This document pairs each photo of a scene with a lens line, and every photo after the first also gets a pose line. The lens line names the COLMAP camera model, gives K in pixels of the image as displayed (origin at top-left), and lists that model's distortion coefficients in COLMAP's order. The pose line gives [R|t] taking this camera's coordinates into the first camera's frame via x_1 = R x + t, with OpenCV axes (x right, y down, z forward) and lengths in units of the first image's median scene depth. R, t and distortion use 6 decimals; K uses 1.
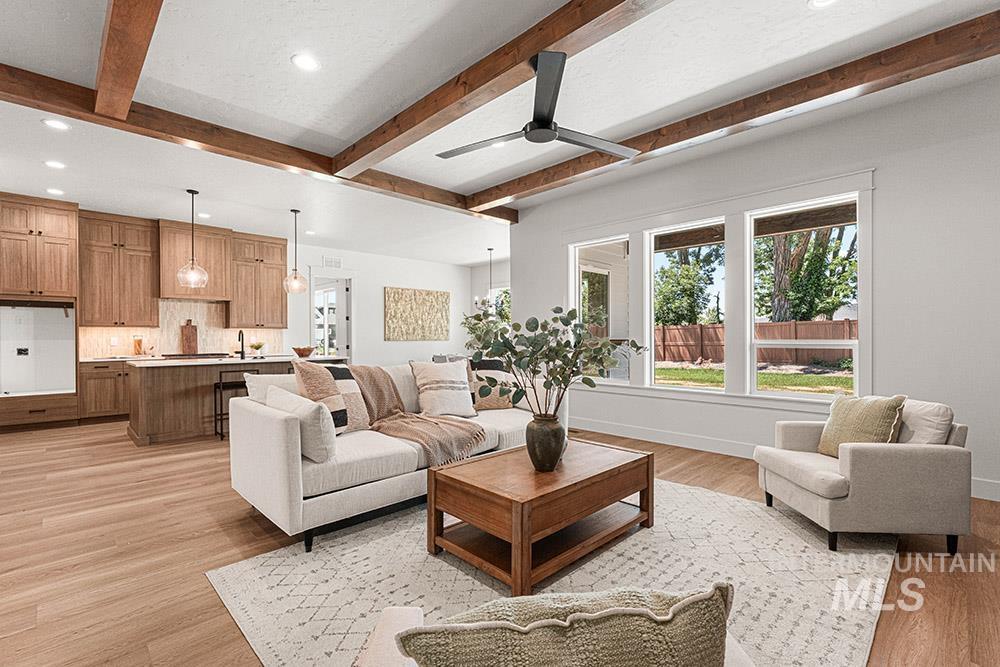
lens RADIAL K [[444.5, 0, 500.6], [0, 444.5, 339.3], [0, 0, 1]] dist [0.002706, 0.000385]
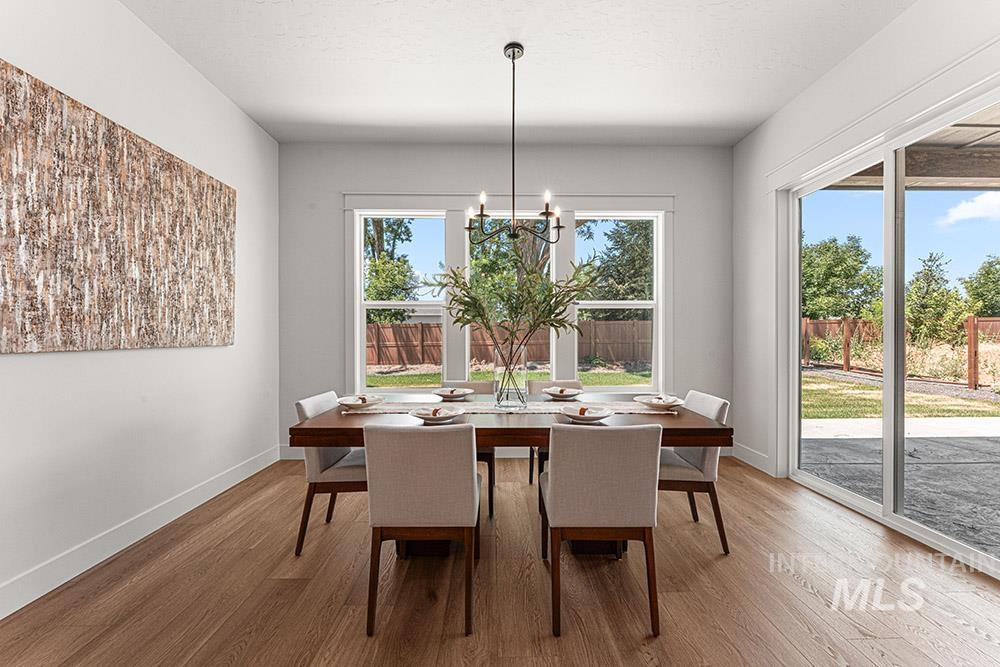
lens RADIAL K [[410.7, 0, 501.3], [0, 410.7, 335.8], [0, 0, 1]] dist [0.000793, 0.000105]
pose [[0.689615, 0.001925, 0.724173, -0.319294], [0.002086, 0.999987, -0.004645, -0.004529], [-0.724173, 0.004714, 0.689602, 1.105550]]
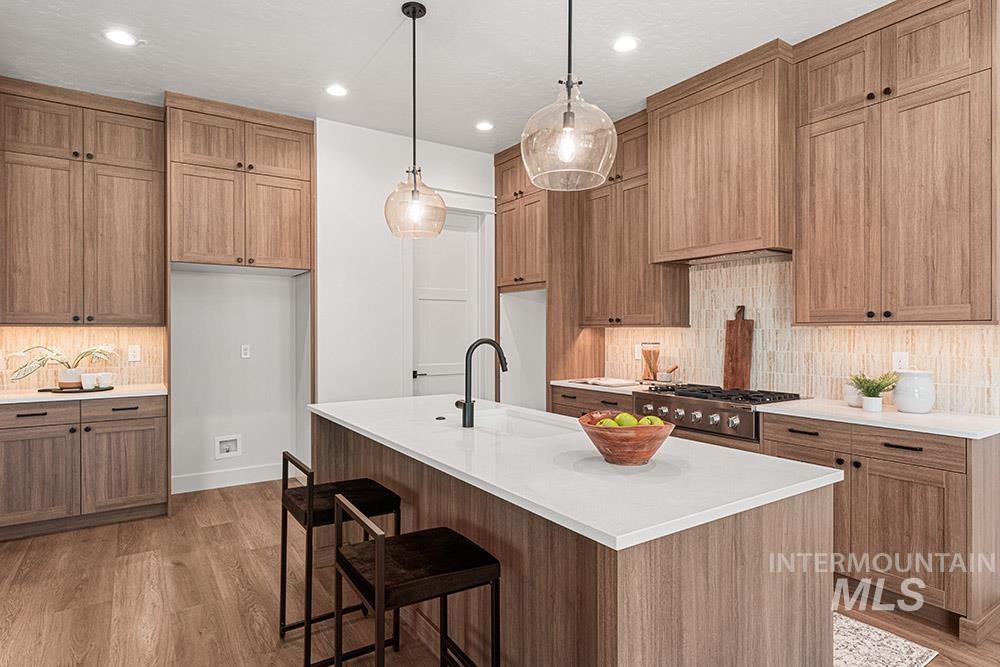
lens RADIAL K [[549.5, 0, 499.1], [0, 549.5, 325.7], [0, 0, 1]] dist [-0.000603, -0.000274]
pose [[-0.193051, -0.003261, -0.981183, -0.158834], [-0.003345, 0.999991, -0.002665, -0.025698], [0.981183, 0.002768, -0.193060, 0.955151]]
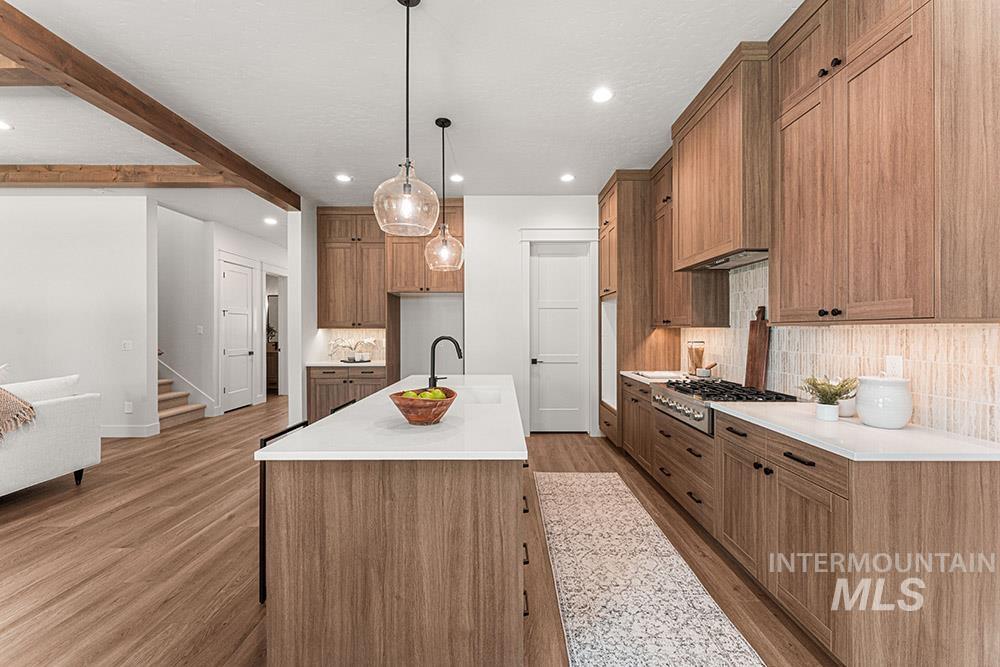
lens RADIAL K [[401.6, 0, 502.8], [0, 401.6, 327.2], [0, 0, 1]] dist [-0.000737, -0.000185]
pose [[-0.704974, -0.000073, -0.709233, -0.272191], [0.001161, 0.999999, -0.001257, -0.026289], [0.709232, -0.001710, -0.704973, 1.194264]]
